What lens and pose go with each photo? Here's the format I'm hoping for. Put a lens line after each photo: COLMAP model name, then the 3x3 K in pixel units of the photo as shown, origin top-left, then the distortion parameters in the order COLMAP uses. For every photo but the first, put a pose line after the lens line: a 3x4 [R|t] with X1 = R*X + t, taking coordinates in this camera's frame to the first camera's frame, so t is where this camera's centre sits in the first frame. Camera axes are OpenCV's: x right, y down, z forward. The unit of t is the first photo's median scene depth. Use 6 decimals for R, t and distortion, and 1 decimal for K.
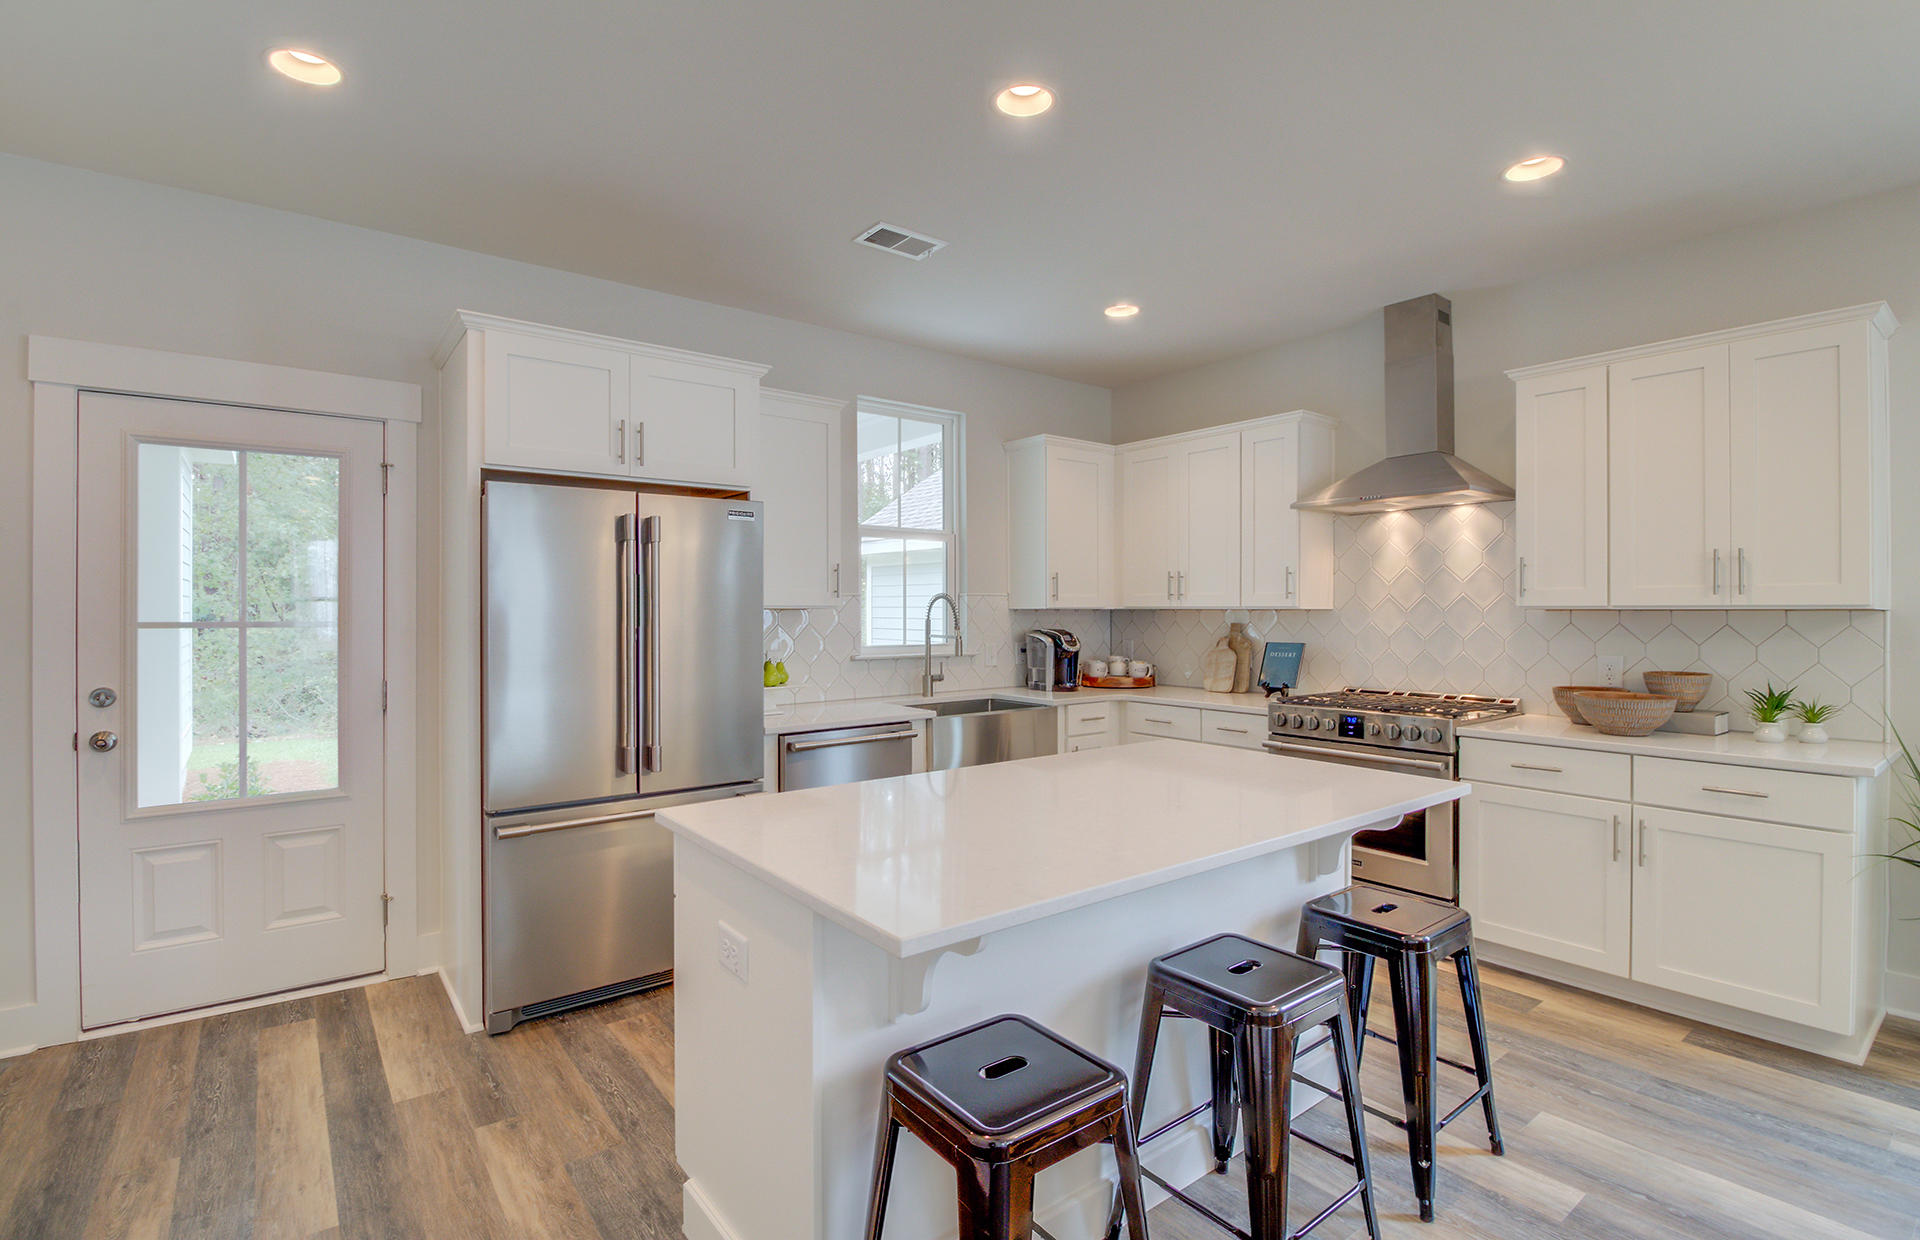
lens RADIAL K [[897.3, 0, 950.3], [0, 897.3, 612.1], [0, 0, 1]] dist [-0.008118, -0.008254]
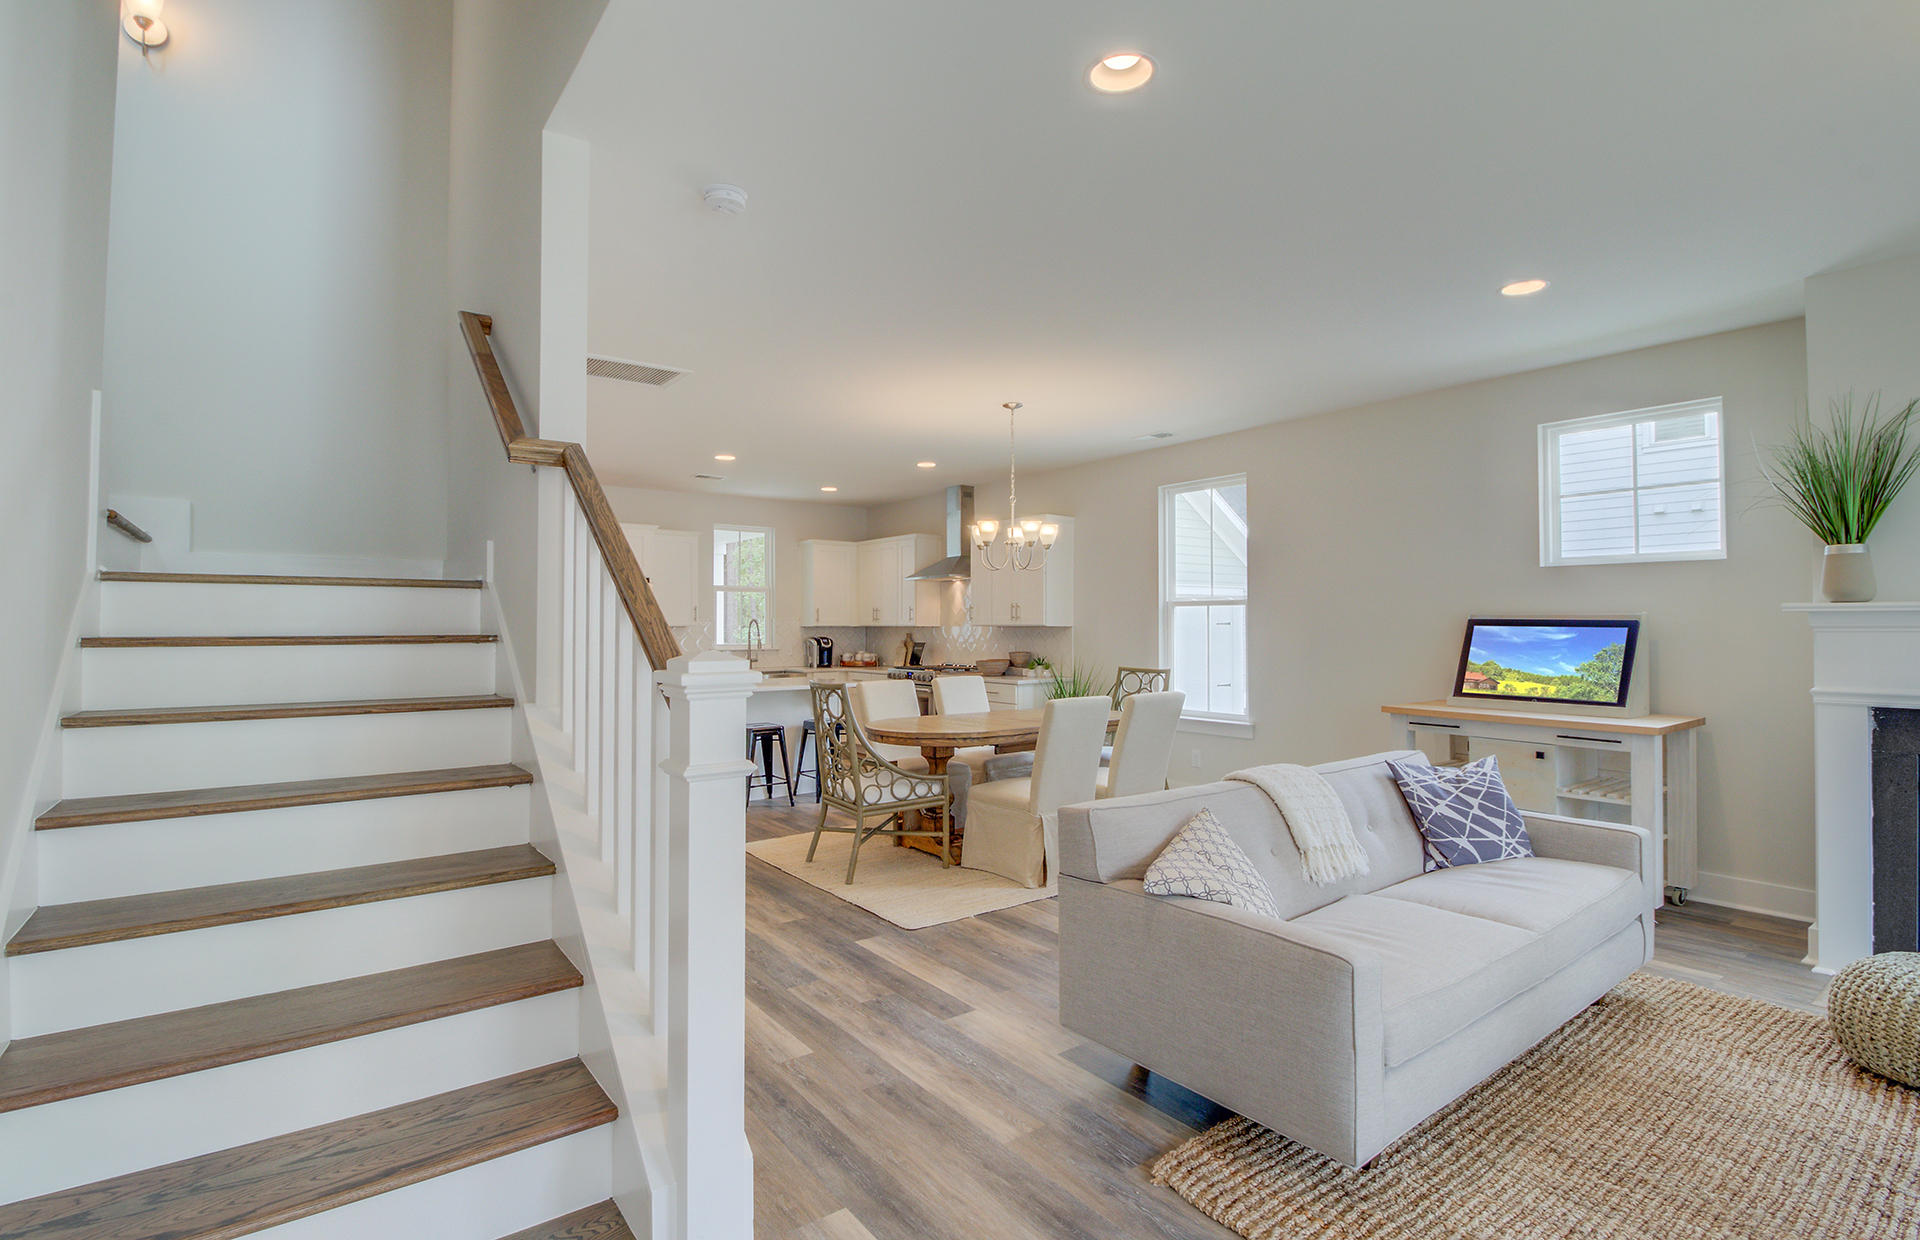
lens RADIAL K [[897.3, 0, 958.1], [0, 897.3, 616.9], [0, 0, 1]] dist [-0.008118, -0.008254]
pose [[0.999989, -0.002644, -0.003971, 0.510650], [0.002594, 0.999920, -0.012410, 0.001093], [0.004003, 0.012399, 0.999915, -1.164567]]
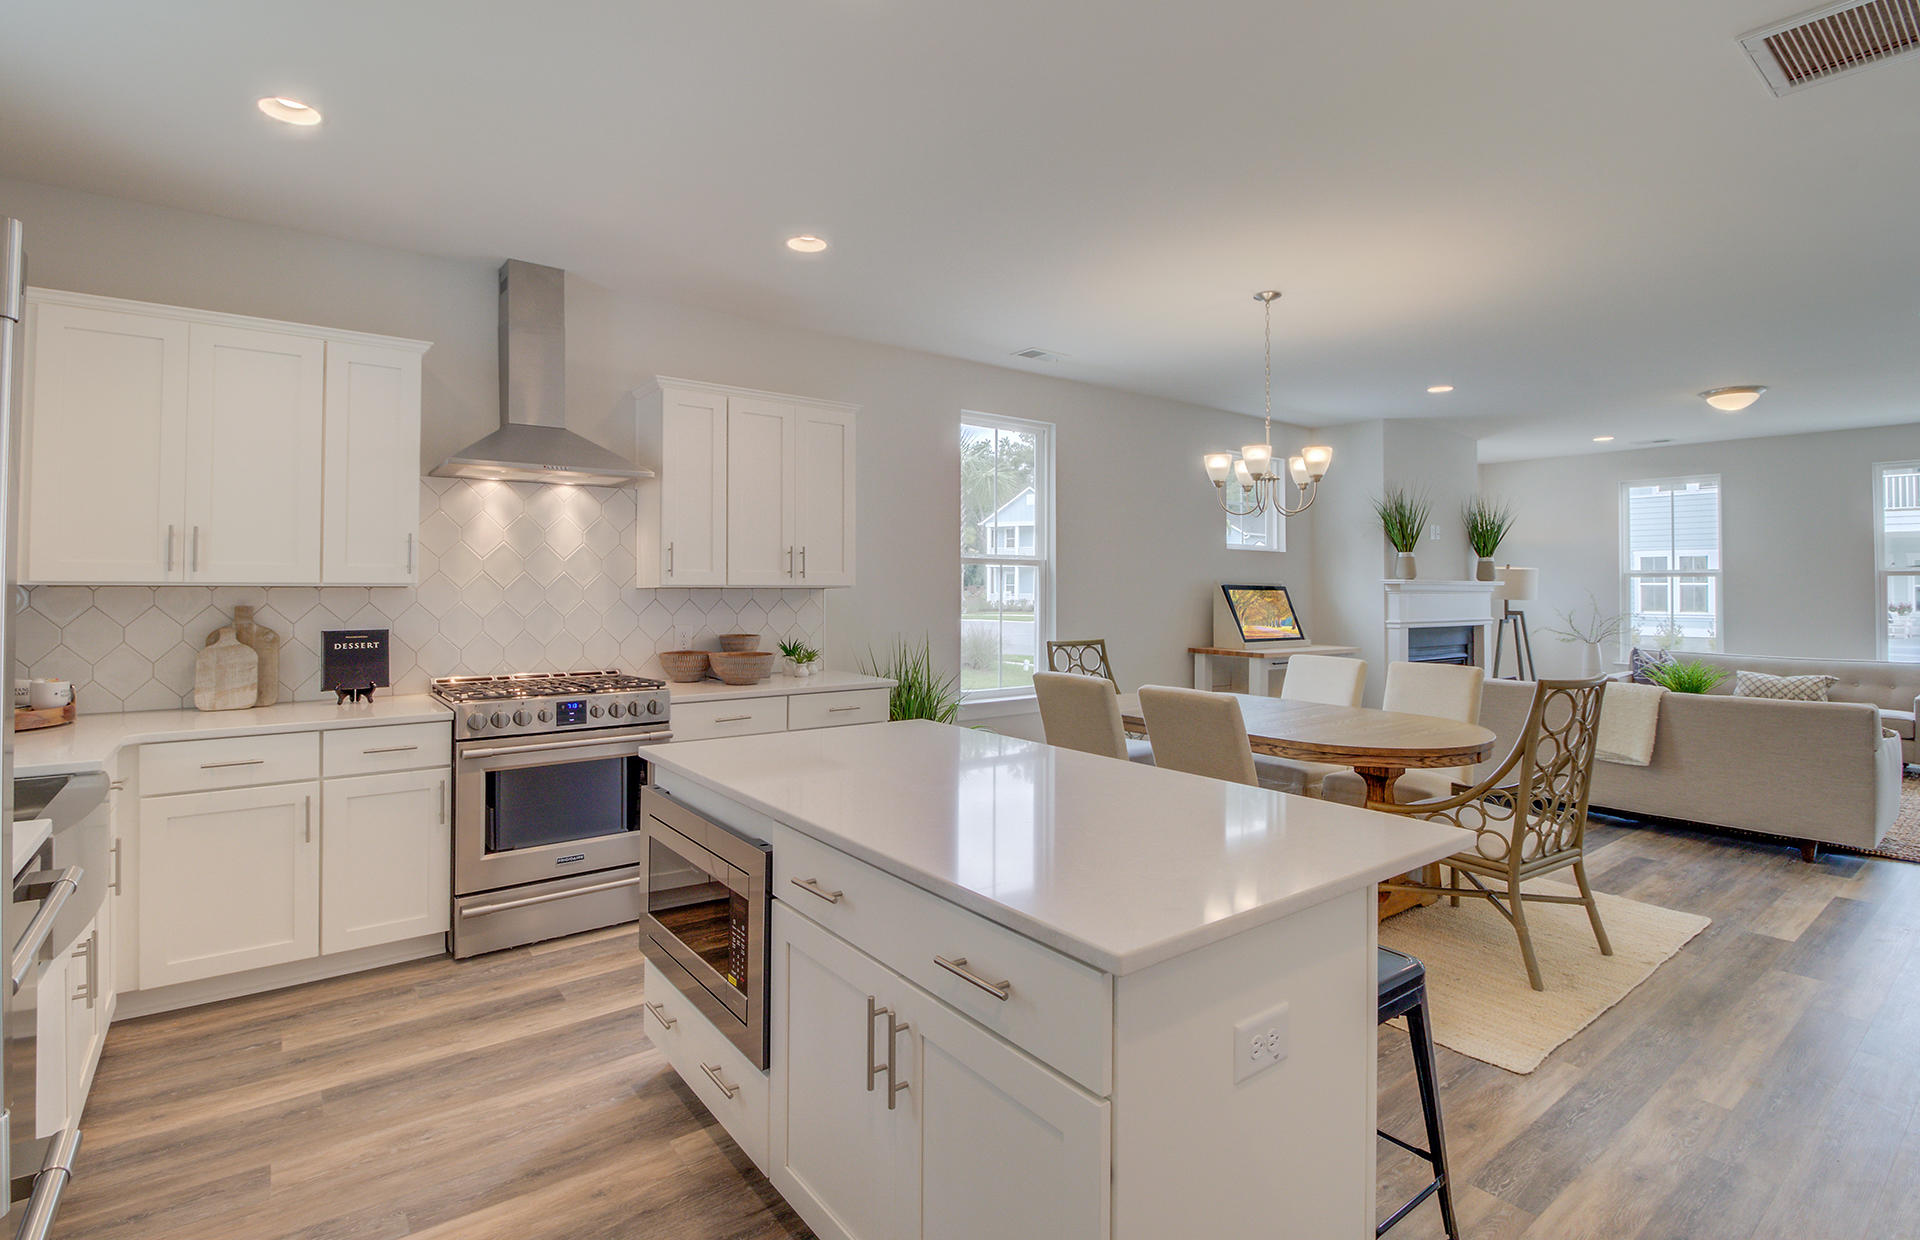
lens RADIAL K [[897.3, 0, 937.9], [0, 897.3, 586.8], [0, 0, 1]] dist [-0.008118, -0.008254]
pose [[0.016446, 0.001459, 0.999864, -0.419771], [0.000647, 0.999999, -0.001469, -0.001965], [-0.999865, 0.000671, 0.016445, 0.529530]]
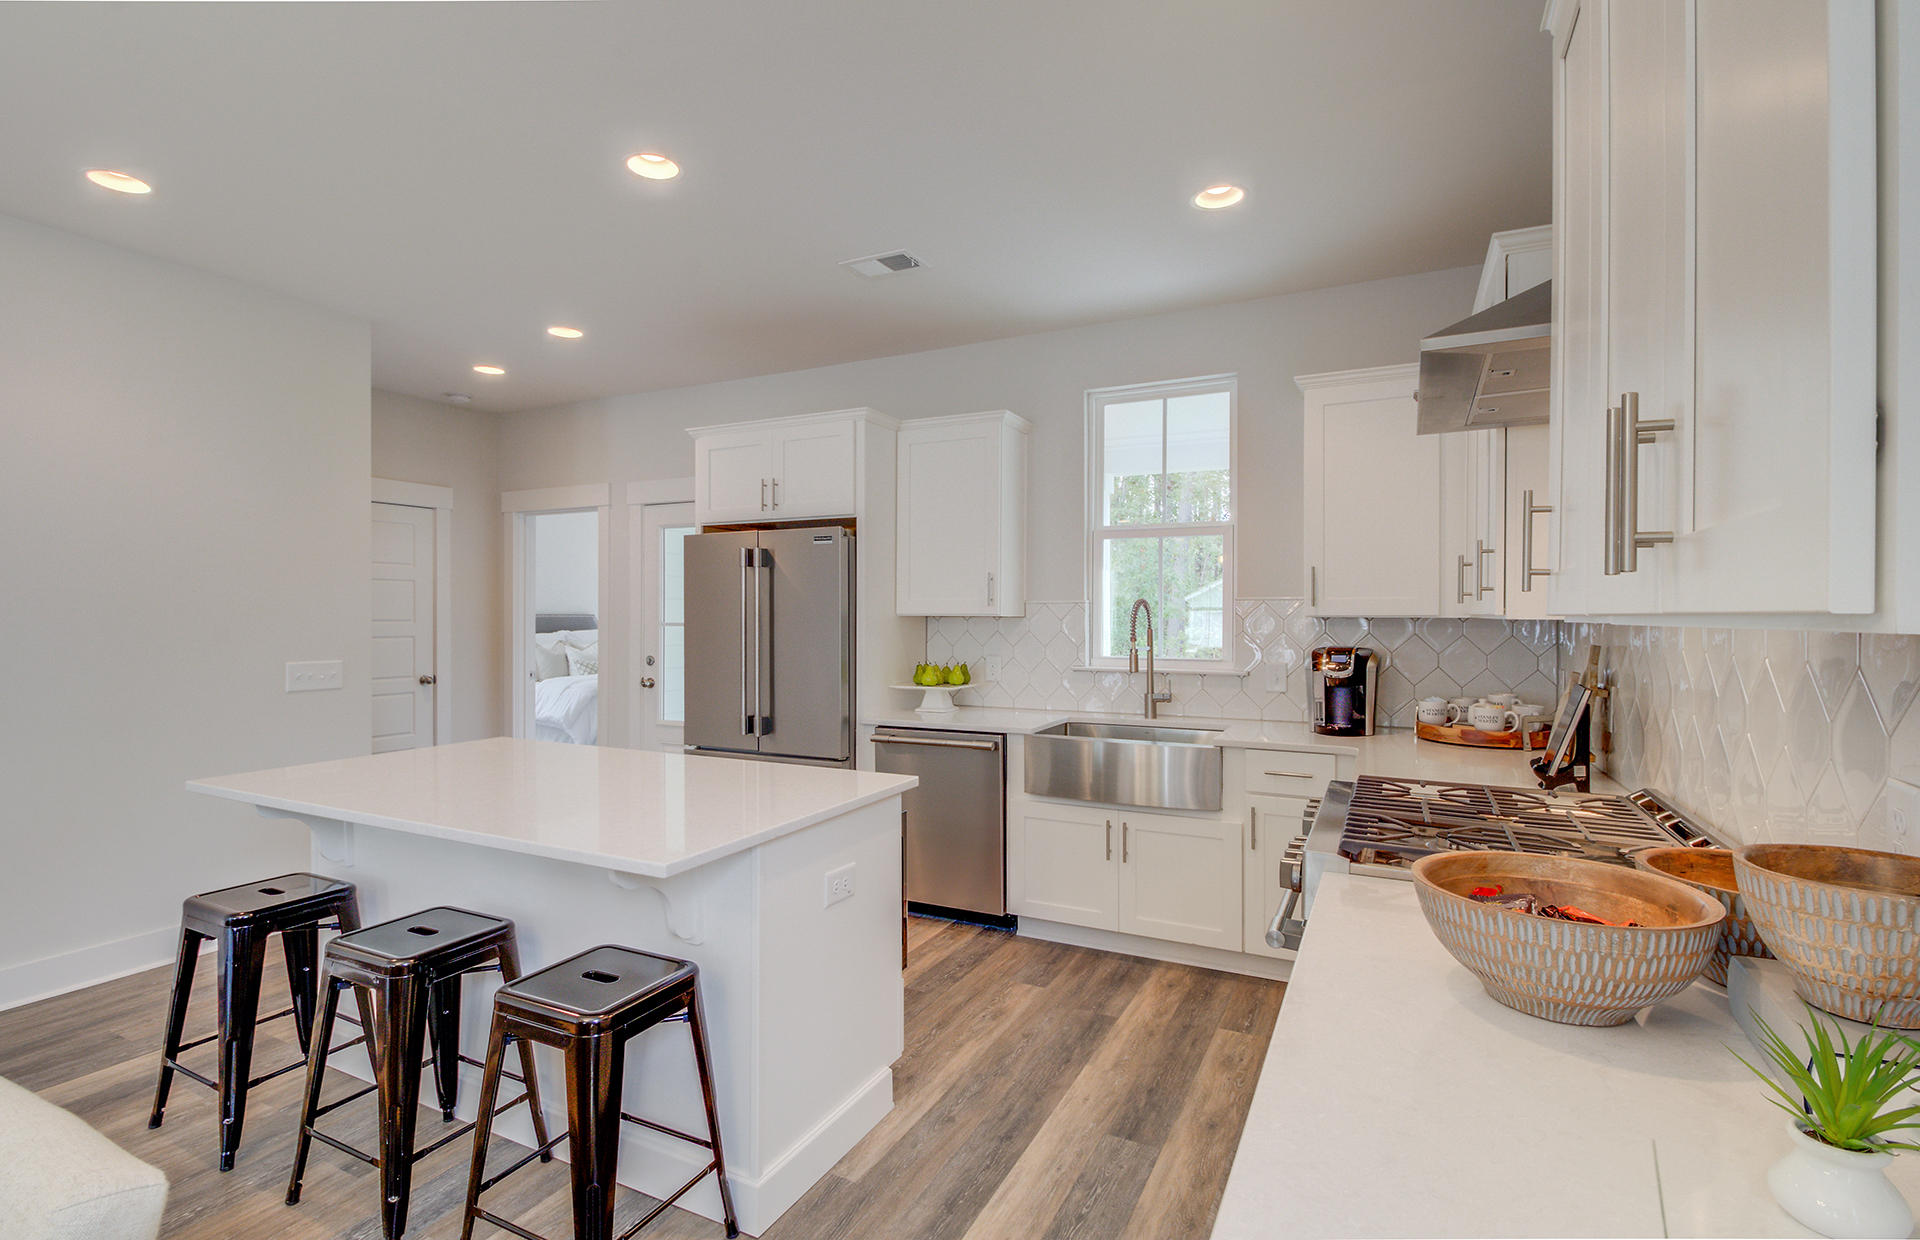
lens RADIAL K [[897.3, 0, 958.6], [0, 897.3, 626.7], [0, 0, 1]] dist [-0.008118, -0.008254]
pose [[0.427726, 0.009726, -0.903856, 0.749014], [-0.007859, 0.999944, 0.007041, 0.000679], [0.903874, 0.004091, 0.427778, 0.507553]]
